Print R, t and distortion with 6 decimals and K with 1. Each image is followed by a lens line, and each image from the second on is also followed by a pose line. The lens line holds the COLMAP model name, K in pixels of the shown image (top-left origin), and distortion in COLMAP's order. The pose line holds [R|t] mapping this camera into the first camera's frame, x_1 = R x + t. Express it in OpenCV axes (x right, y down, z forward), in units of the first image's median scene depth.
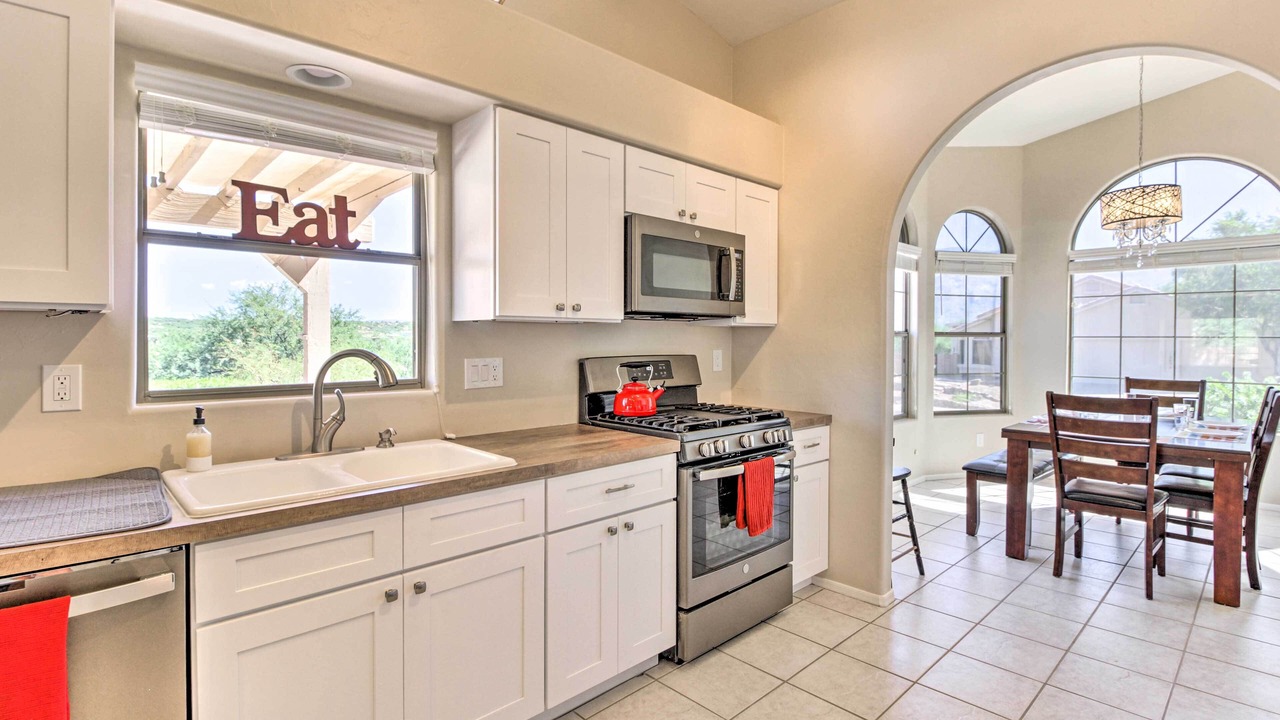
lens RADIAL K [[610.8, 0, 654.1], [0, 610.8, 336.5], [0, 0, 1]] dist [-0.000098, -0.000072]
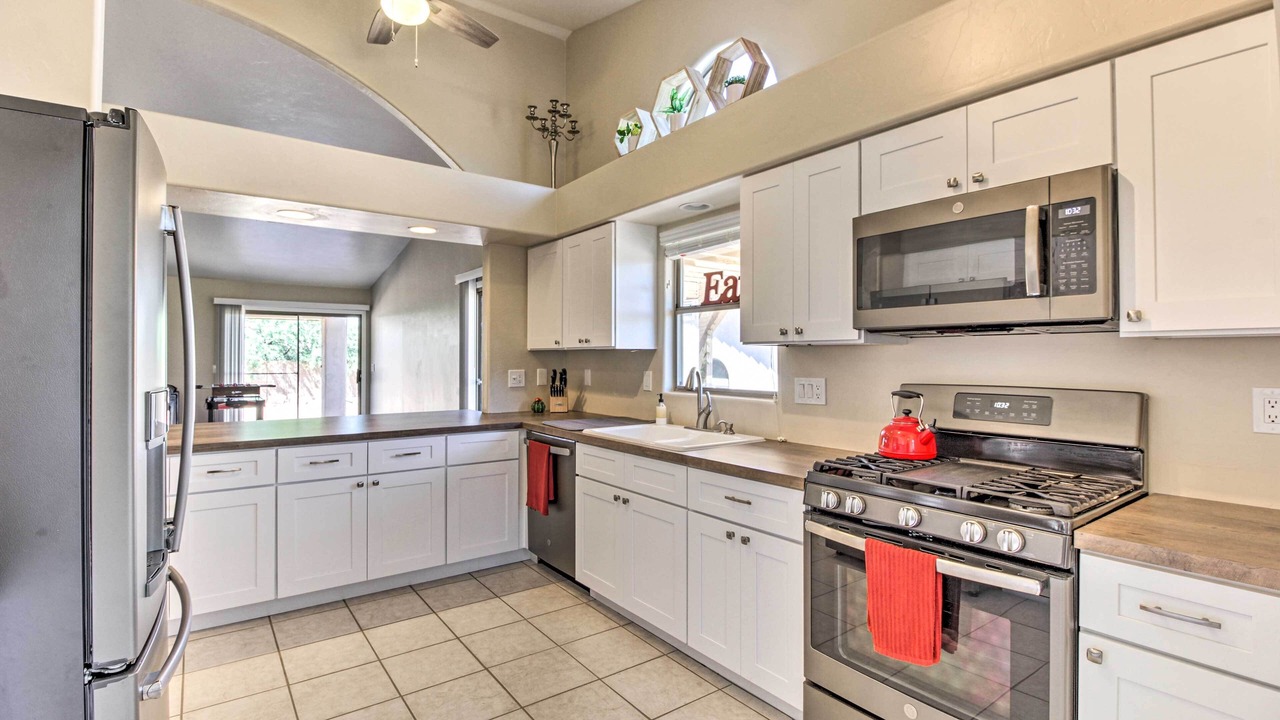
lens RADIAL K [[610.8, 0, 654.1], [0, 610.8, 336.5], [0, 0, 1]] dist [-0.000098, -0.000072]
pose [[-0.131275, -0.036386, -0.990678, 1.055632], [0.000501, 0.999324, -0.036769, 0.000251], [0.991346, -0.005323, -0.131168, 1.012889]]
